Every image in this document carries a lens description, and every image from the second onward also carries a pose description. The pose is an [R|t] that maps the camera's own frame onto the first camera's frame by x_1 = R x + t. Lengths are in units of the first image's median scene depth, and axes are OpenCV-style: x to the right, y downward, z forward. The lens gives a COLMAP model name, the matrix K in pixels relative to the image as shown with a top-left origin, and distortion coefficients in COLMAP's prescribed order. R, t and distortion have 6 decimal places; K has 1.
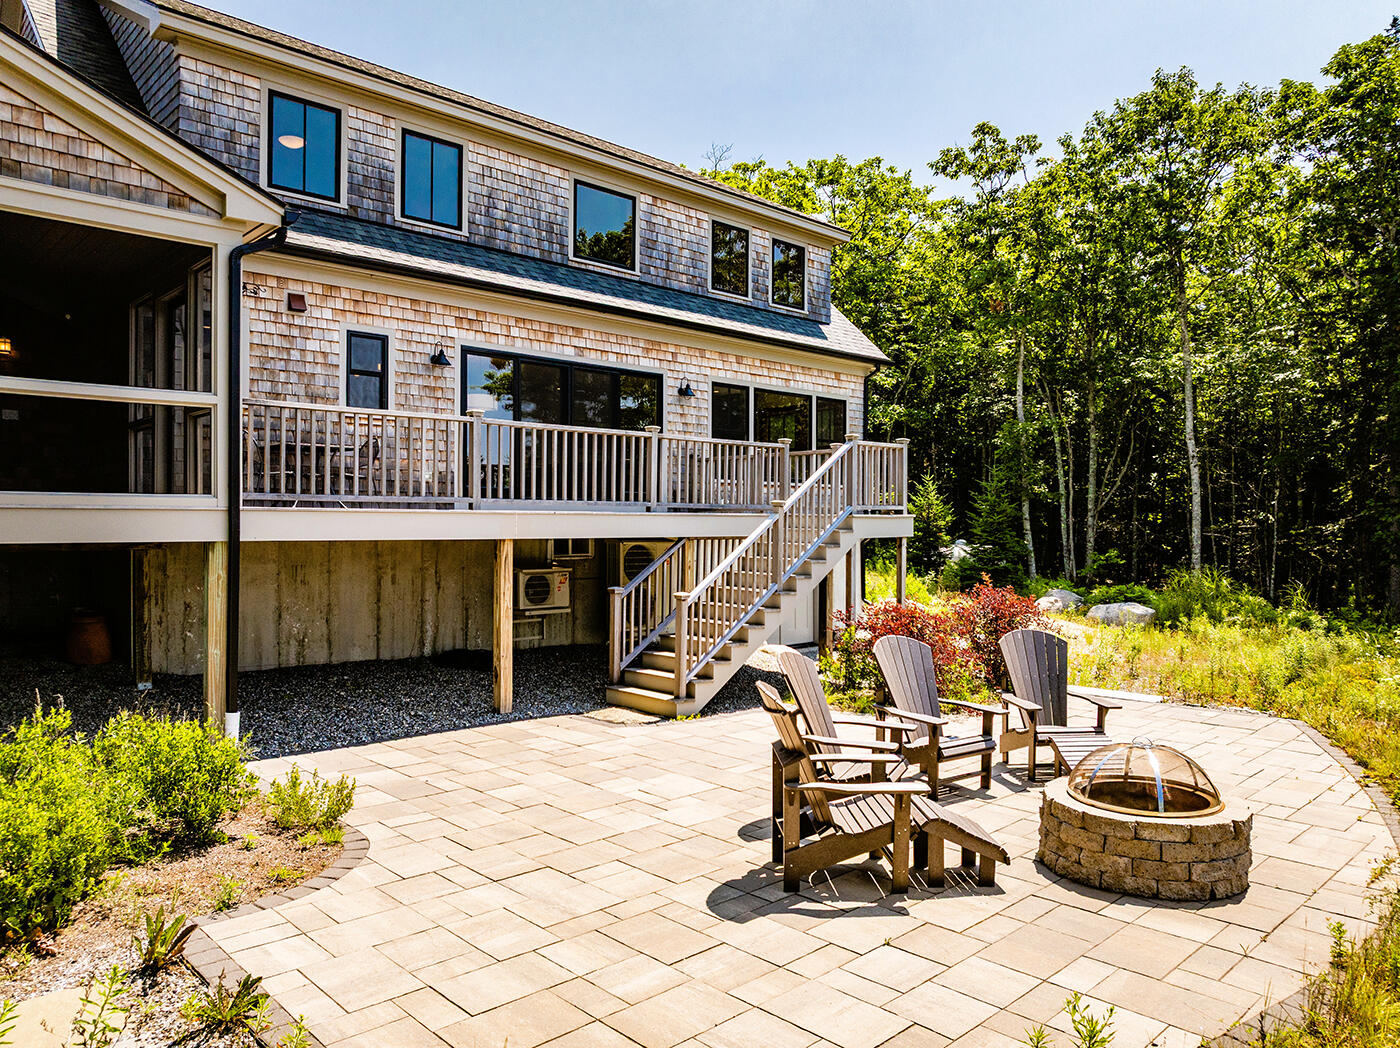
lens RADIAL K [[989.8, 0, 701.0], [0, 989.8, 527.3], [0, 0, 1]] dist [-0.039047, 0.006851]
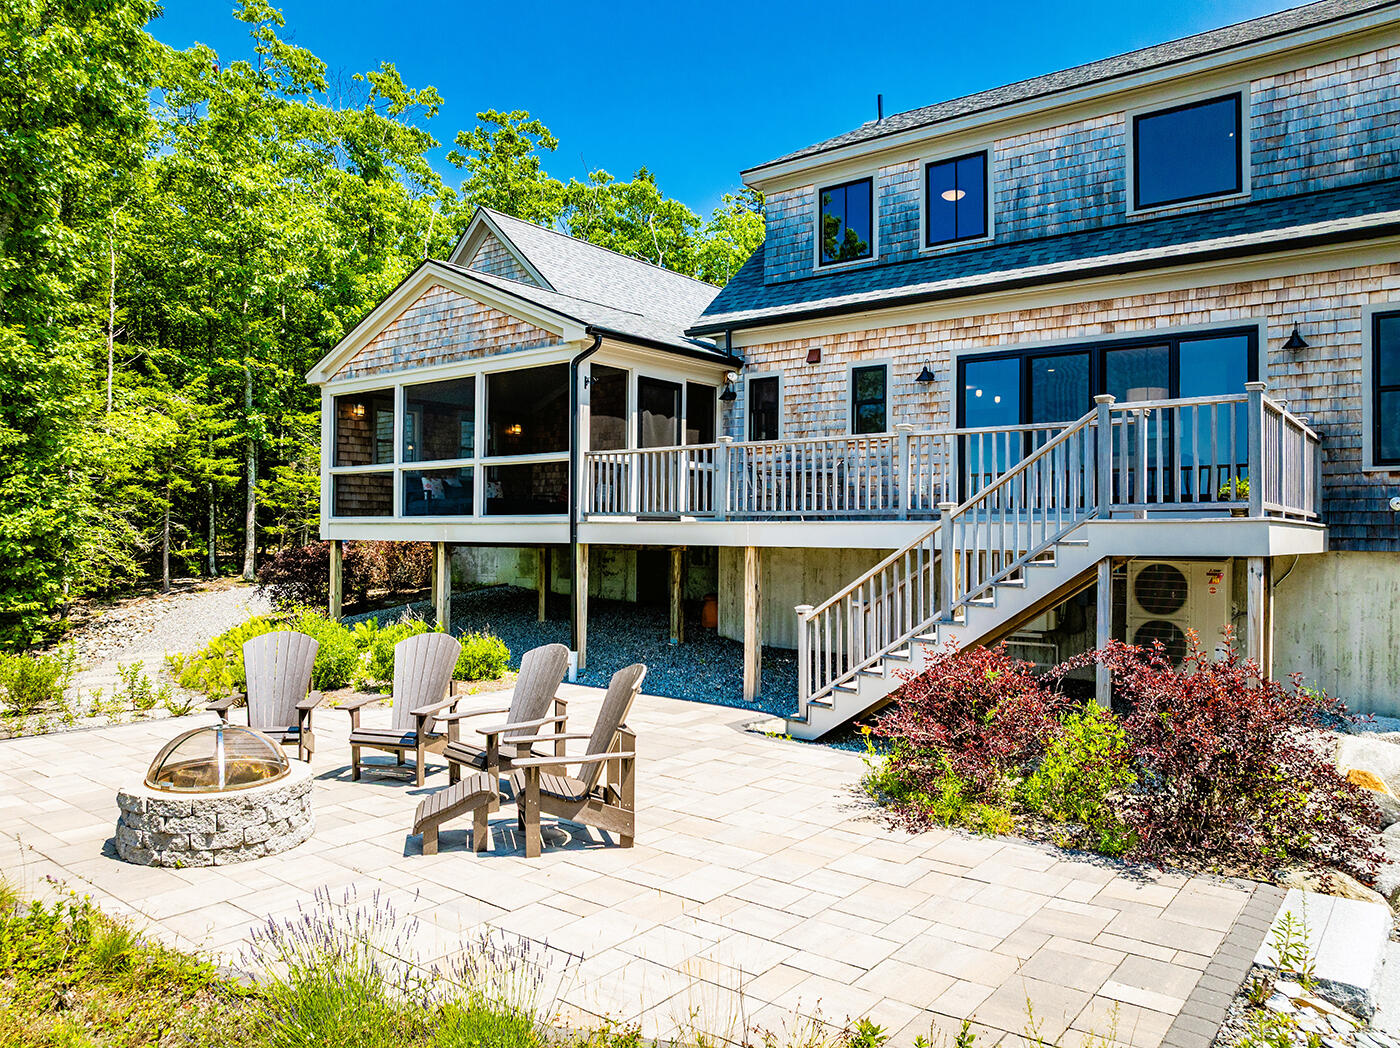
lens RADIAL K [[989.8, 0, 701.0], [0, 989.8, 523.5], [0, 0, 1]] dist [-0.039047, 0.006851]
pose [[0.137667, -0.018734, -0.990301, 0.720107], [-0.017410, 0.999621, -0.021330, 0.009853], [0.990326, 0.020178, 0.137289, 0.626937]]
